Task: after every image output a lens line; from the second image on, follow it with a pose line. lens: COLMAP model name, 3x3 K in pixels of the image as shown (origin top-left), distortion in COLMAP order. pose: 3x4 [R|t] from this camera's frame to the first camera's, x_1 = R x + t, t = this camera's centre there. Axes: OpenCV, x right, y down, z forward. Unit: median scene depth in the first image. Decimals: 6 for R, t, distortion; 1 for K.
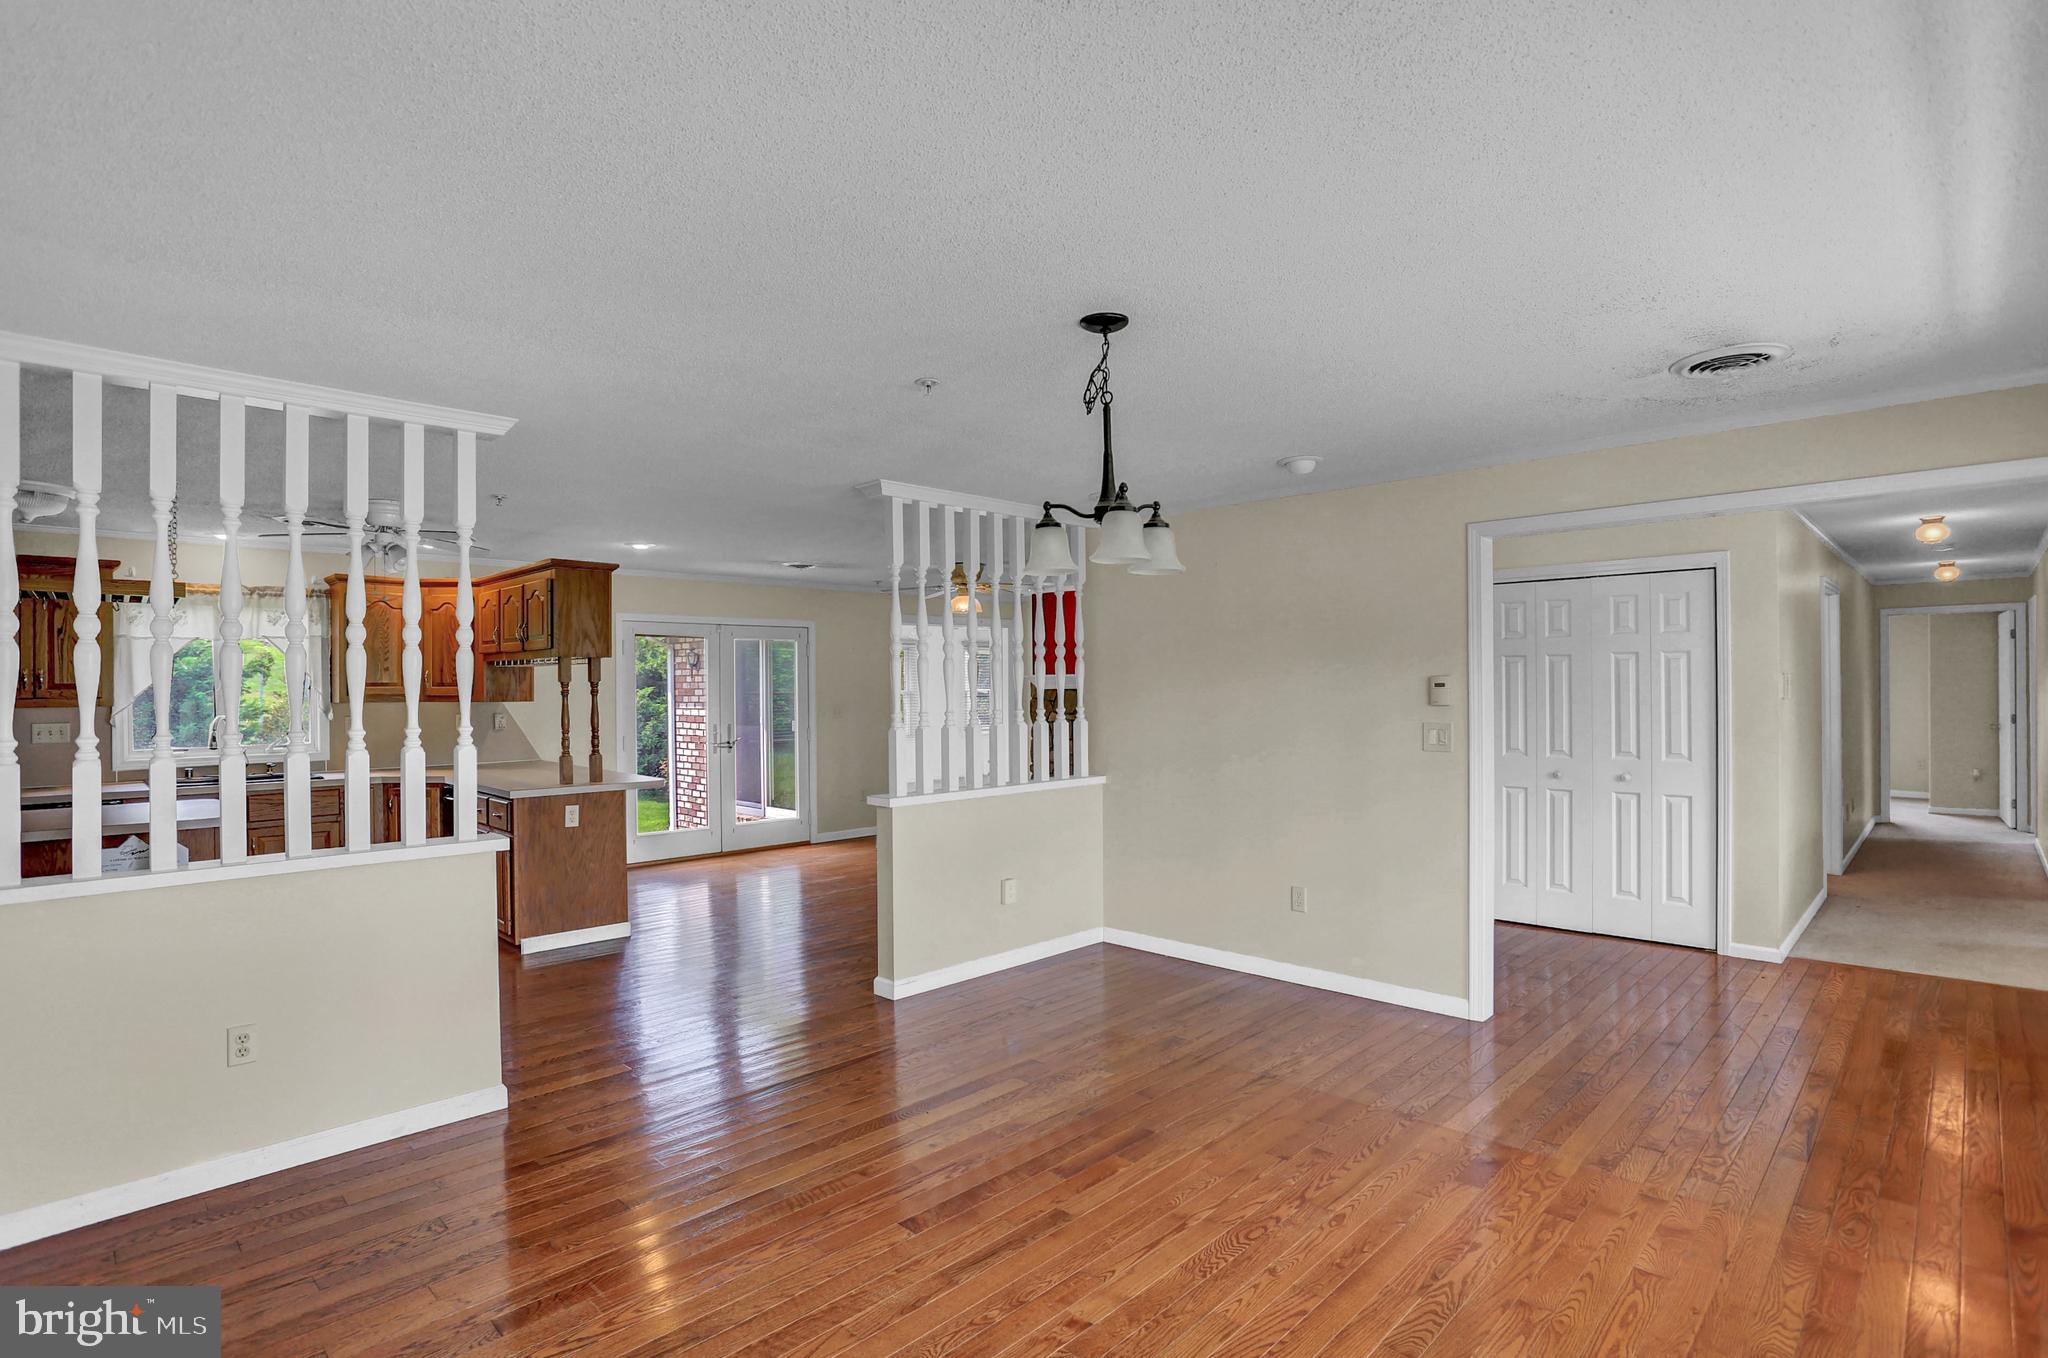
lens RADIAL K [[1008.0, 0, 1017.5], [0, 1008.0, 676.3], [0, 0, 1]] dist [-0.070911, 0.026979]
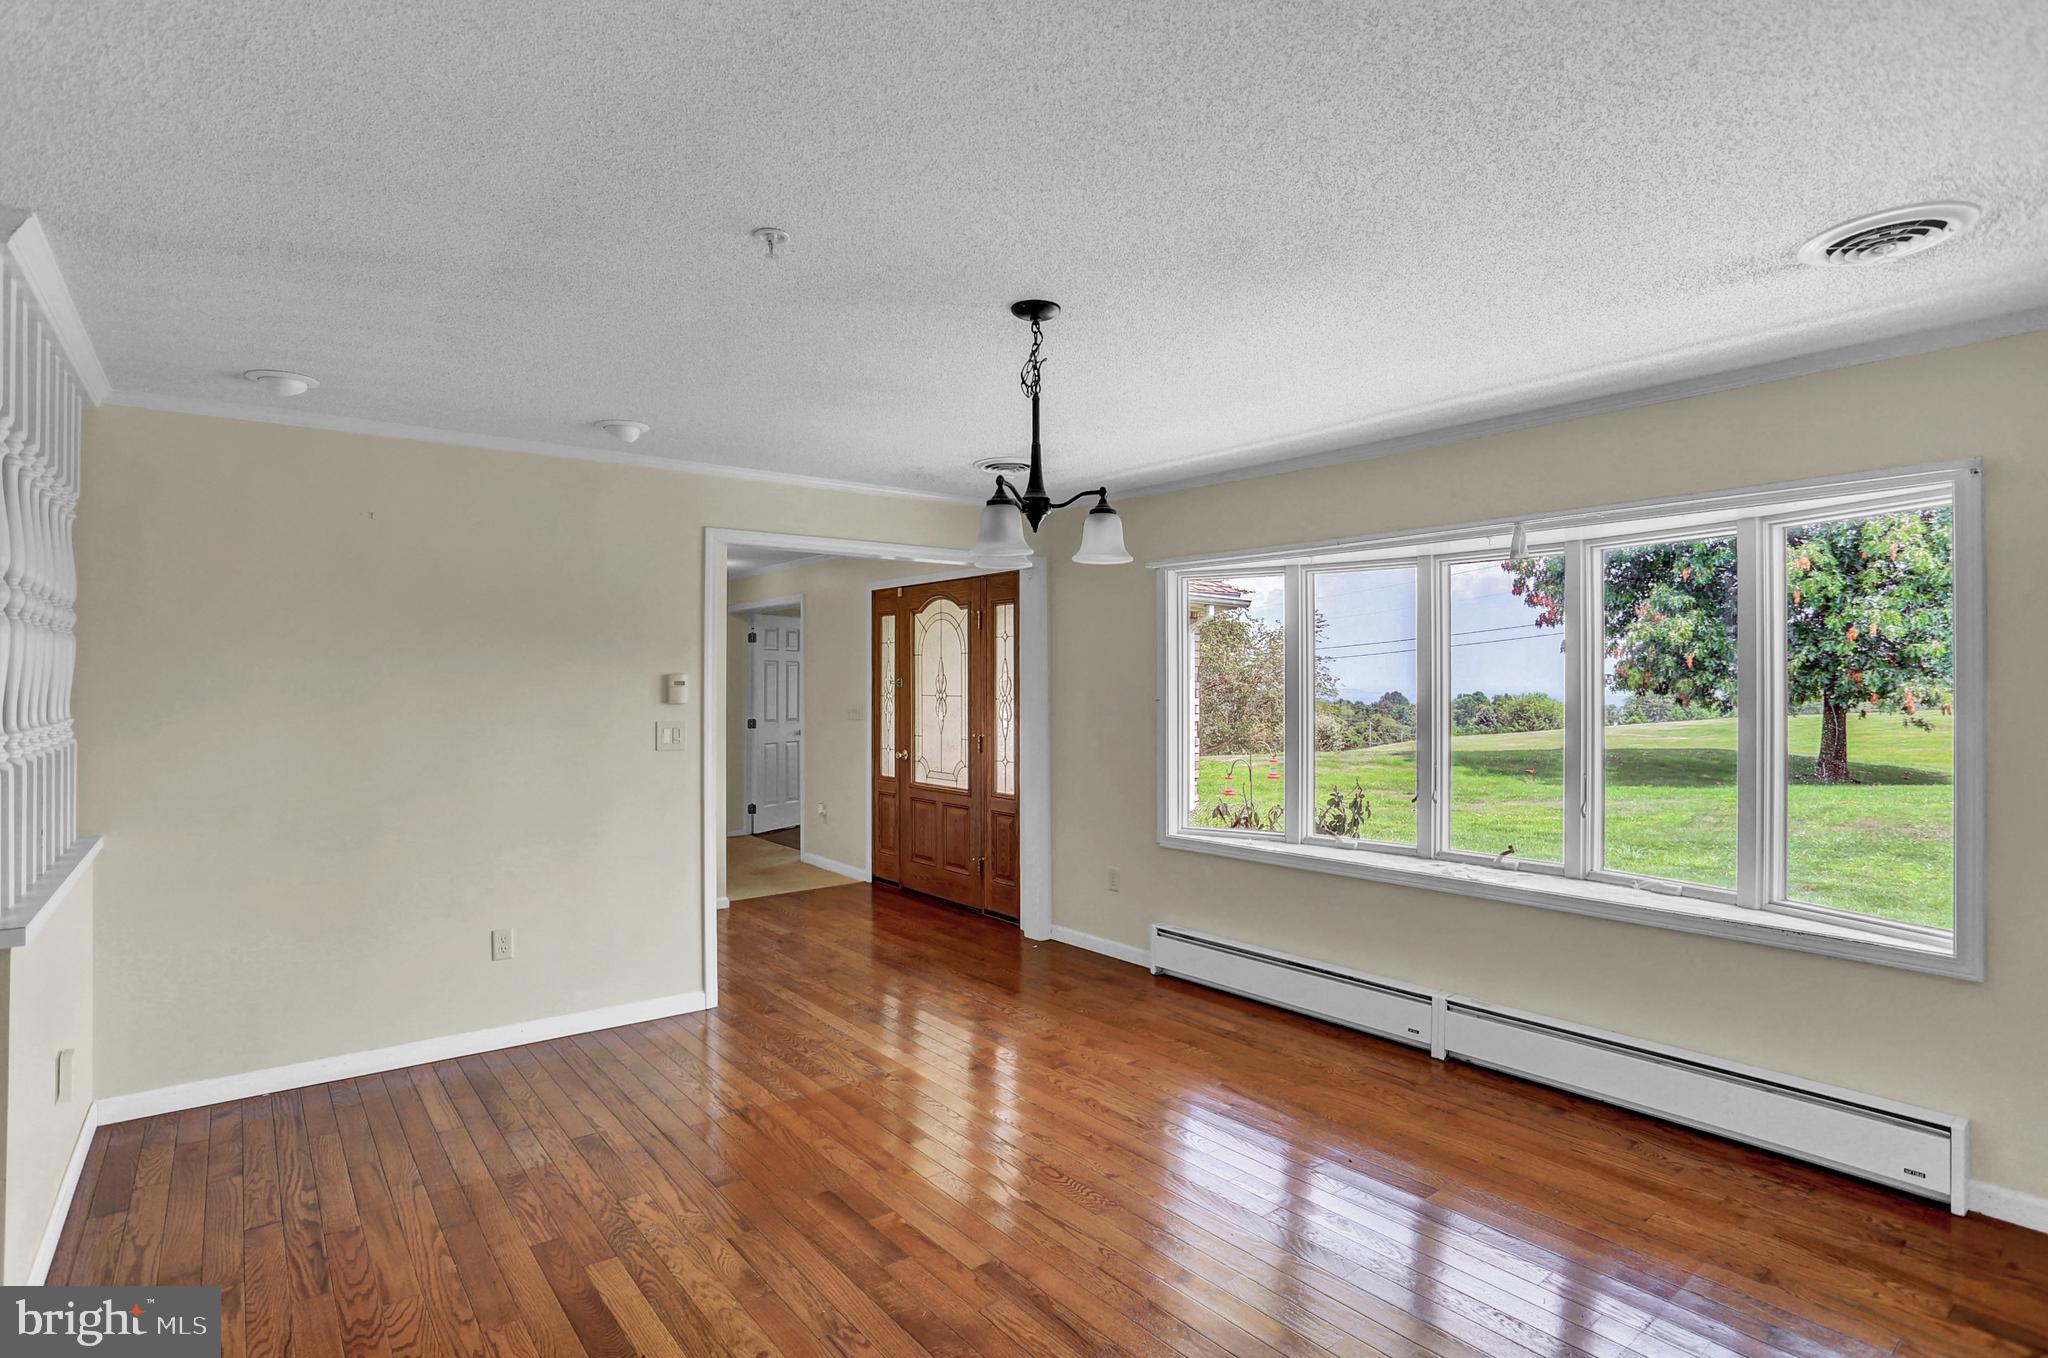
lens RADIAL K [[1008.0, 0, 1017.5], [0, 1008.0, 676.3], [0, 0, 1]] dist [-0.070911, 0.026979]
pose [[0.123372, 0.016947, 0.992216, -0.651268], [-0.009871, 0.999826, -0.015849, 0.015005], [-0.992311, -0.007839, 0.123518, 0.662737]]
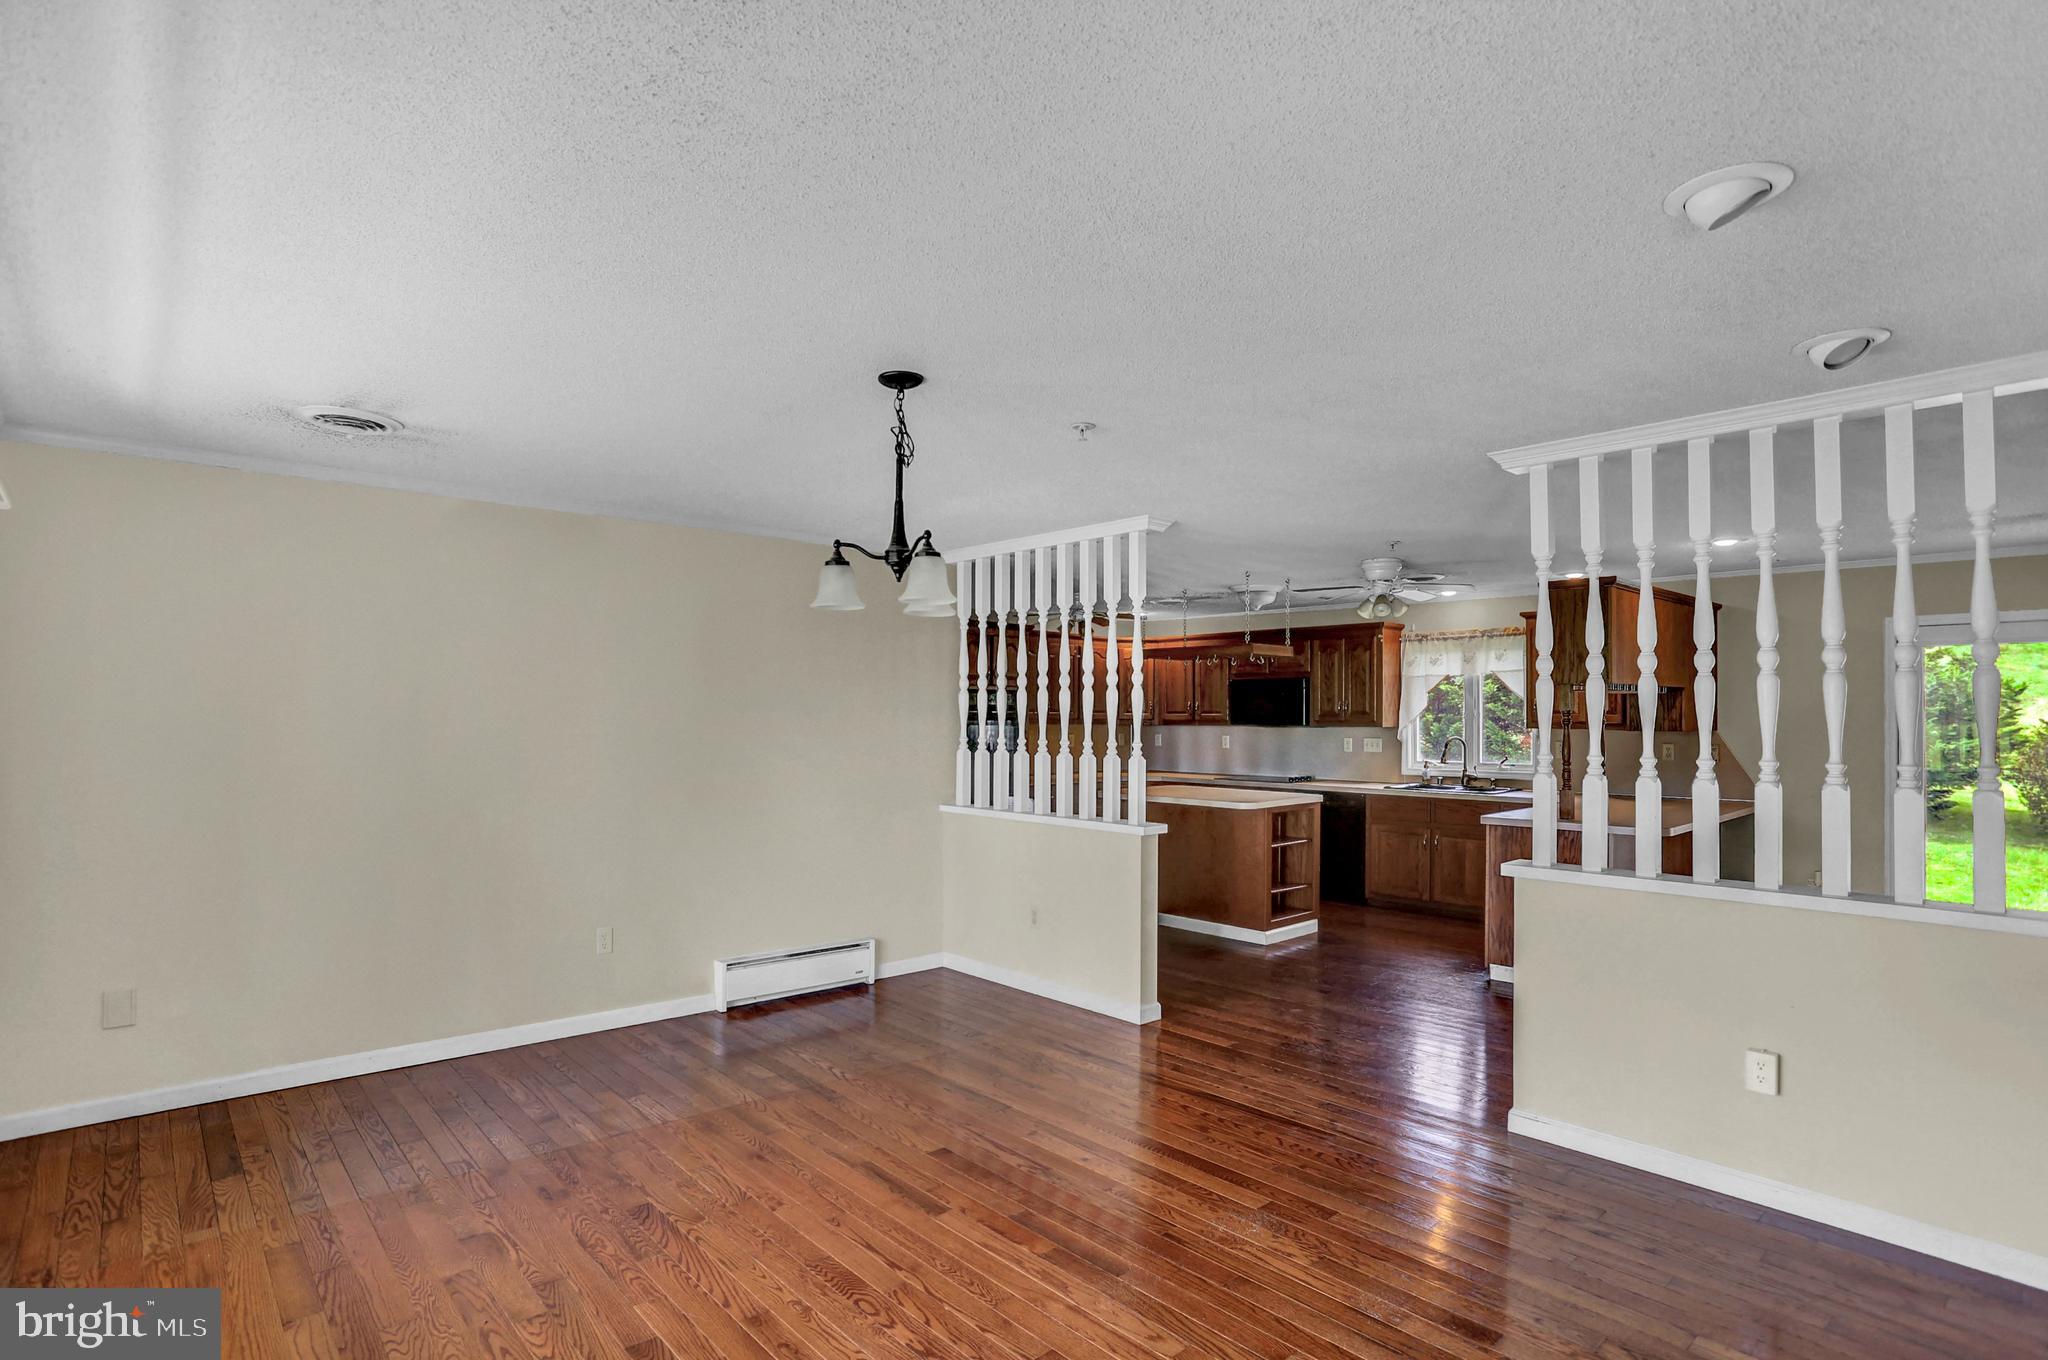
lens RADIAL K [[1021.6, 0, 1002.9], [0, 1021.6, 699.8], [0, 0, 1]] dist [-0.075519, 0.030586]
pose [[-0.069848, -0.007502, -0.997529, 0.864152], [0.004497, 0.999959, -0.007835, -0.000529], [0.997548, -0.005033, -0.069811, 0.878571]]
